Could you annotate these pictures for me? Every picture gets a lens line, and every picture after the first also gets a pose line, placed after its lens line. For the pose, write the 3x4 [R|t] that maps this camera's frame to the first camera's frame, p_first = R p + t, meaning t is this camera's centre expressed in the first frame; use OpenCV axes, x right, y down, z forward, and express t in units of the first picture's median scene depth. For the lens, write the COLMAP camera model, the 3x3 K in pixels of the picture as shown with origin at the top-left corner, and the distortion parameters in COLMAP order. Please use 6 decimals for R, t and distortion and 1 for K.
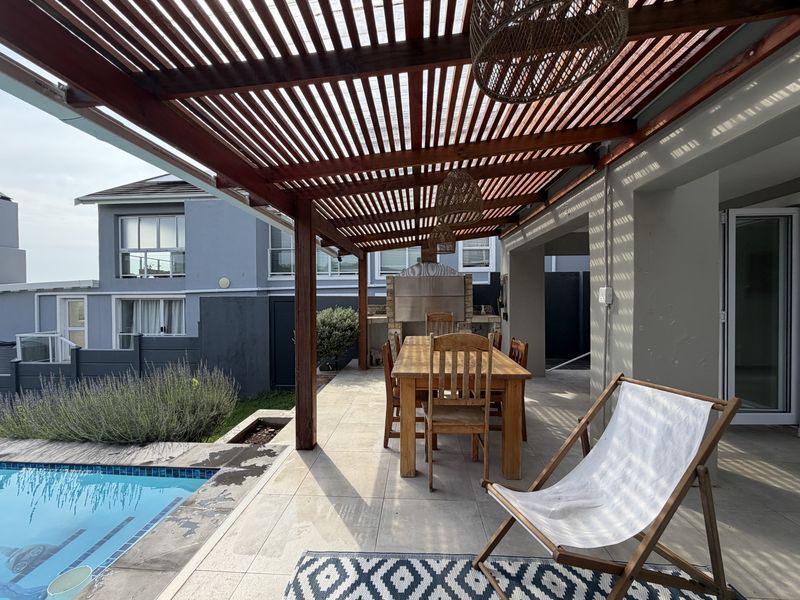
lens RADIAL K [[317.5, 0, 397.7], [0, 317.5, 302.1], [0, 0, 1]] dist [0.000081, -0.000116]
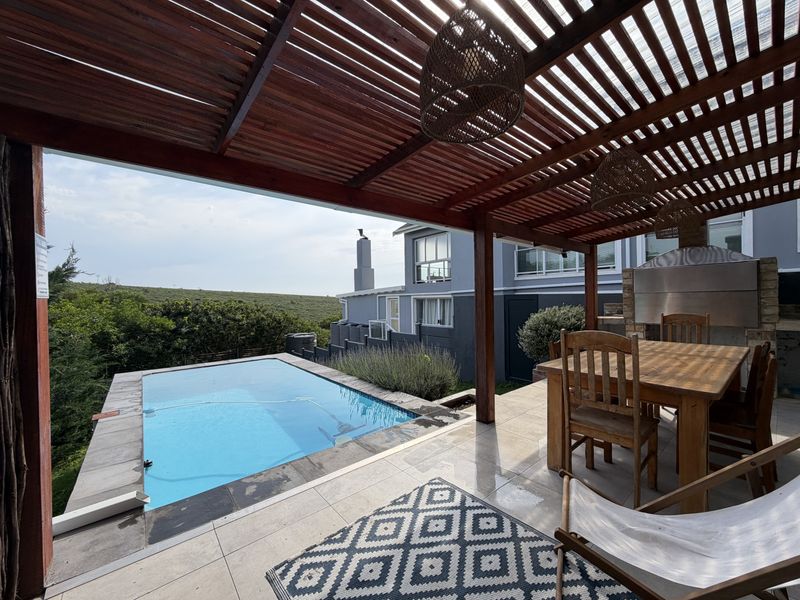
lens RADIAL K [[317.5, 0, 400.2], [0, 317.5, 301.7], [0, 0, 1]] dist [0.000081, -0.000116]
pose [[0.687796, 0.001364, -0.725903, 0.338353], [0.000142, 0.999998, 0.002014, 0.005251], [0.725904, -0.001488, 0.687794, -0.046729]]
